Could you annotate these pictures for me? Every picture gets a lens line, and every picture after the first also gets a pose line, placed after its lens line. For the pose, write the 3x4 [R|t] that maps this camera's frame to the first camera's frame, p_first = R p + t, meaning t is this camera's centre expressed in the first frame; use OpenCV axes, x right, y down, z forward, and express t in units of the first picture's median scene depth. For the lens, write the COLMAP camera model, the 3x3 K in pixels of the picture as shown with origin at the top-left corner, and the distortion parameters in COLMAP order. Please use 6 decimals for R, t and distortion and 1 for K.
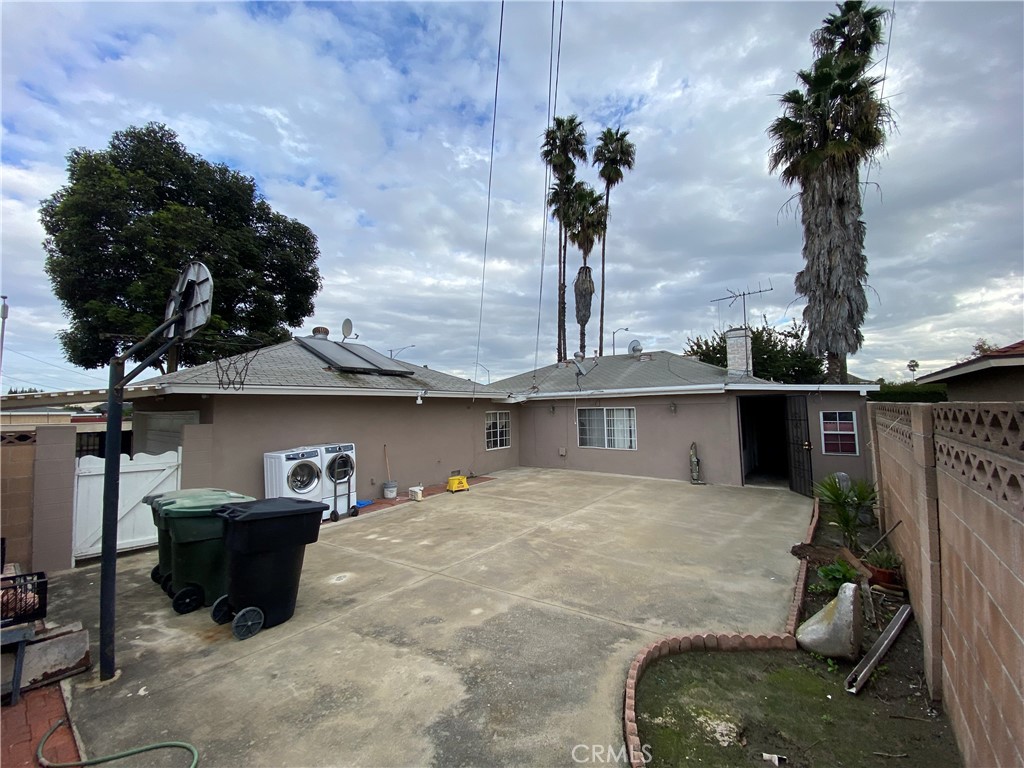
lens RADIAL K [[408.5, 0, 512.0], [0, 408.5, 384.0], [0, 0, 1]] dist [-0.000421, -0.000105]
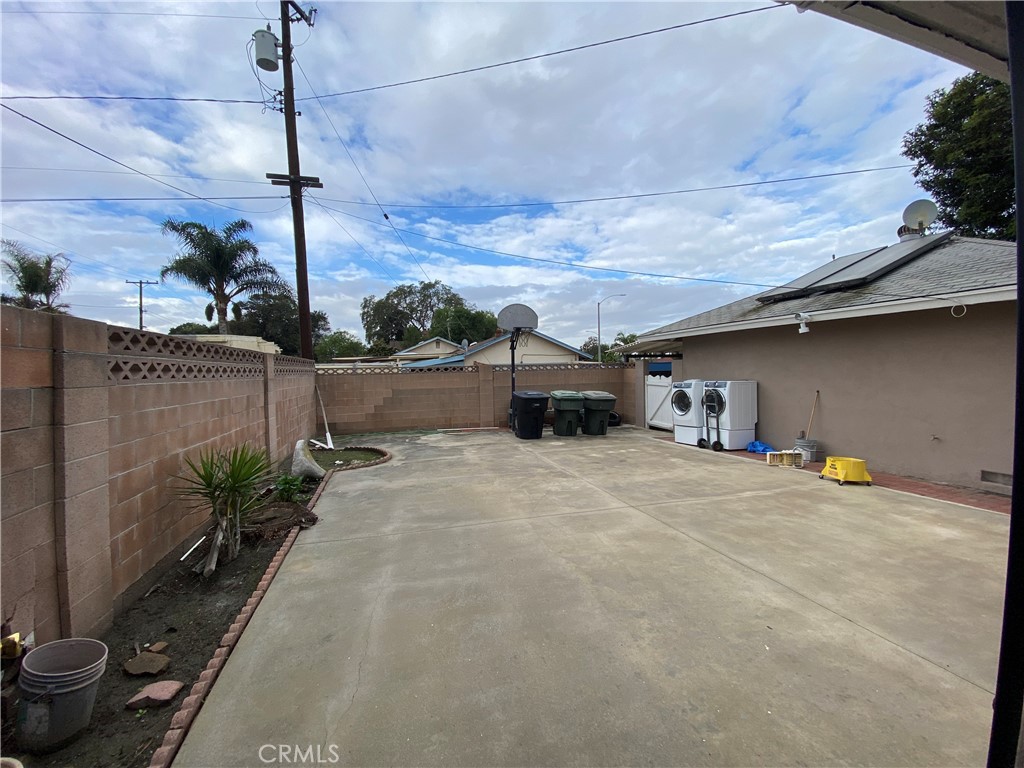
lens RADIAL K [[408.5, 0, 512.0], [0, 408.5, 384.0], [0, 0, 1]] dist [-0.000421, -0.000105]
pose [[-0.567291, 0.055377, -0.821654, 0.861794], [0.076140, 0.996990, 0.014626, 0.120502], [0.819990, -0.054264, -0.569799, 1.382869]]
